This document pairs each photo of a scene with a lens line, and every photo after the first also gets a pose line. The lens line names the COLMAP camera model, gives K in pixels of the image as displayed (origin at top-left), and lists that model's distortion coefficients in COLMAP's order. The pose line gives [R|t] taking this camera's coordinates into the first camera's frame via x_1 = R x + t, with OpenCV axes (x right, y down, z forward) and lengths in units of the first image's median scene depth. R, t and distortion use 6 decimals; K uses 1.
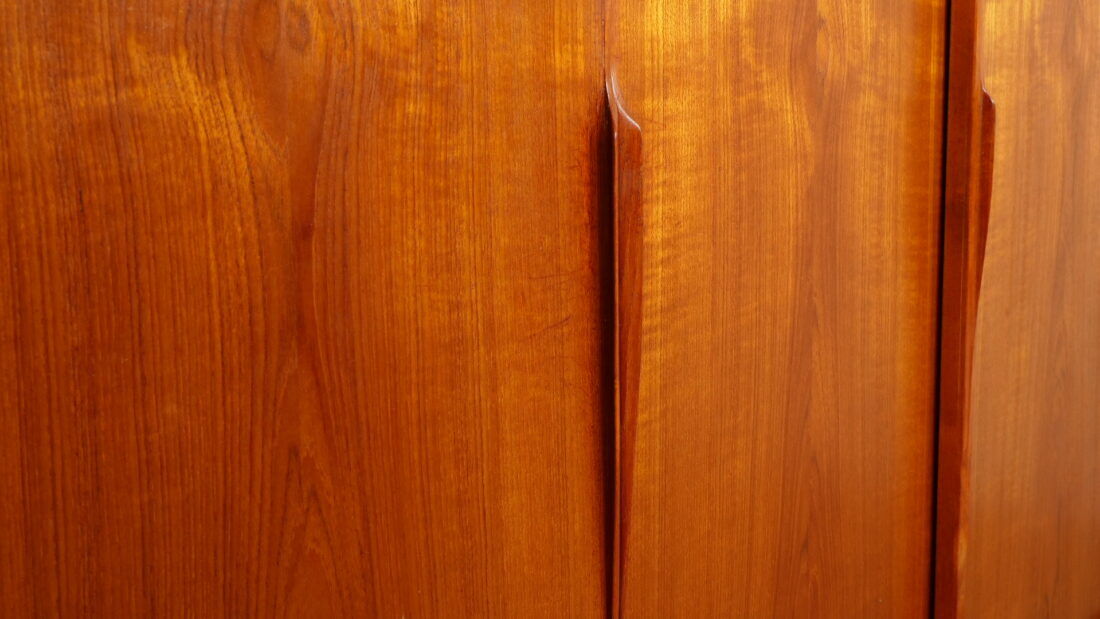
lens RADIAL K [[1523.5, 0, 550.0], [0, 1523.5, 309.5], [0, 0, 1]] dist [0.009166, 0.008574]
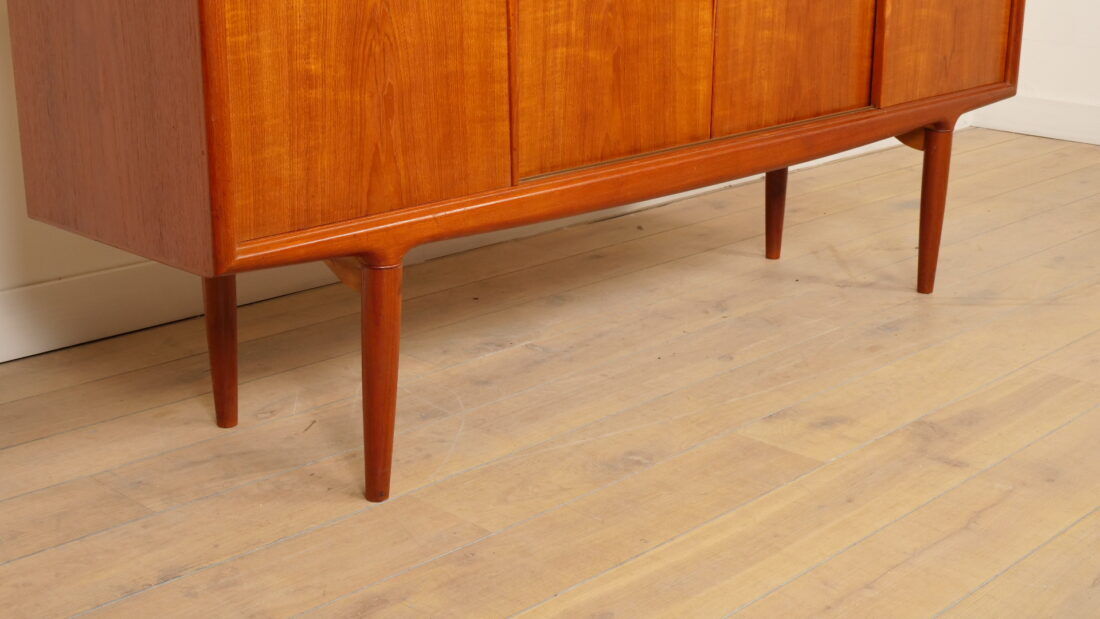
lens RADIAL K [[1516.0, 0, 550.0], [0, 1516.0, 309.5], [0, 0, 1]] dist [-0.001057, 0.007702]
pose [[0.993685, 0.046440, -0.102144, 0.049616], [-0.032905, 0.990915, 0.130405, 0.444571], [0.107272, -0.126220, 0.986185, -1.700084]]
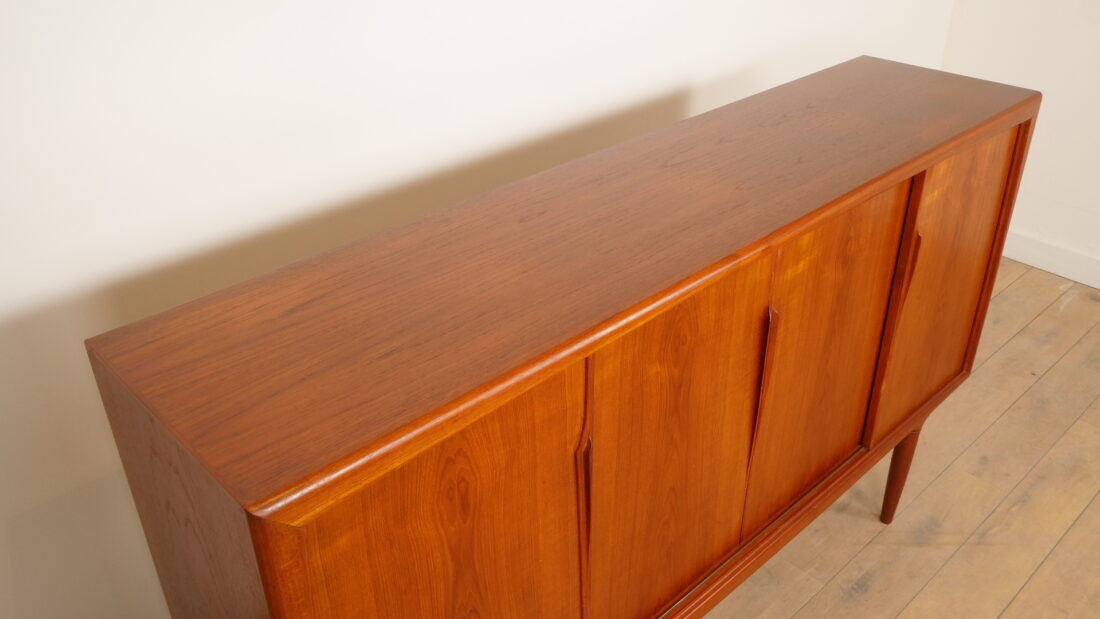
lens RADIAL K [[918.1, 0, 550.0], [0, 918.1, 309.5], [0, 0, 1]] dist [-0.019428, -0.000375]
pose [[0.986994, 0.080793, -0.138978, -0.134241], [-0.025092, 0.931359, 0.363238, -0.755684], [0.158786, -0.355026, 0.921273, -0.742124]]
